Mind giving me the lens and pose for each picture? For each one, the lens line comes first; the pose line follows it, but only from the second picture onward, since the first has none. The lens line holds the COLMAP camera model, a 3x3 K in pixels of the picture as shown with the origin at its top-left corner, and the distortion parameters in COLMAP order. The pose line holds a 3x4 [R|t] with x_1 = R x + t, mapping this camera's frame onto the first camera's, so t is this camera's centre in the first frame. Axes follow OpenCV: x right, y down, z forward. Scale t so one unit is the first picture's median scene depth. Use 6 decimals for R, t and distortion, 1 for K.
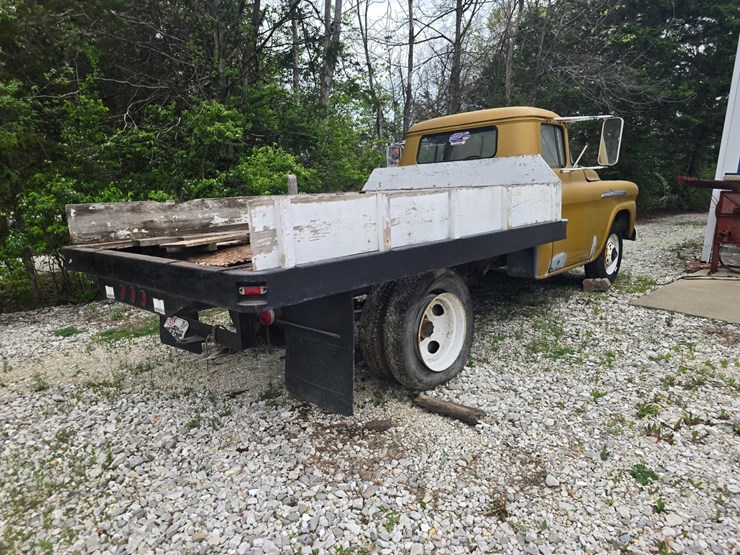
lens RADIAL K [[499.8, 0, 362.0], [0, 499.8, 281.4], [0, 0, 1]] dist [0.048199, -0.040998]
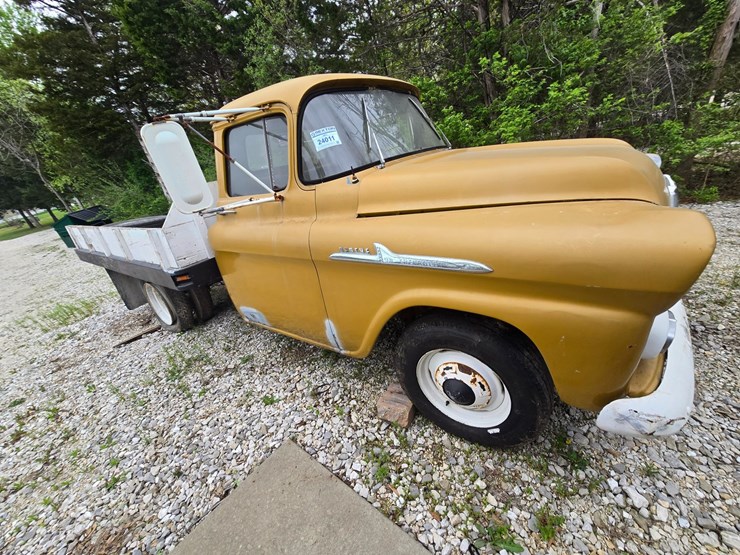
lens RADIAL K [[307.5, 0, 377.9], [0, 307.5, 270.9], [0, 0, 1]] dist [-0.016355, 0.008529]
pose [[0.175061, 0.389613, -0.904188, 1.151459], [-0.026105, 0.919883, 0.391322, -0.413631], [0.984211, -0.044901, 0.171207, 1.517688]]
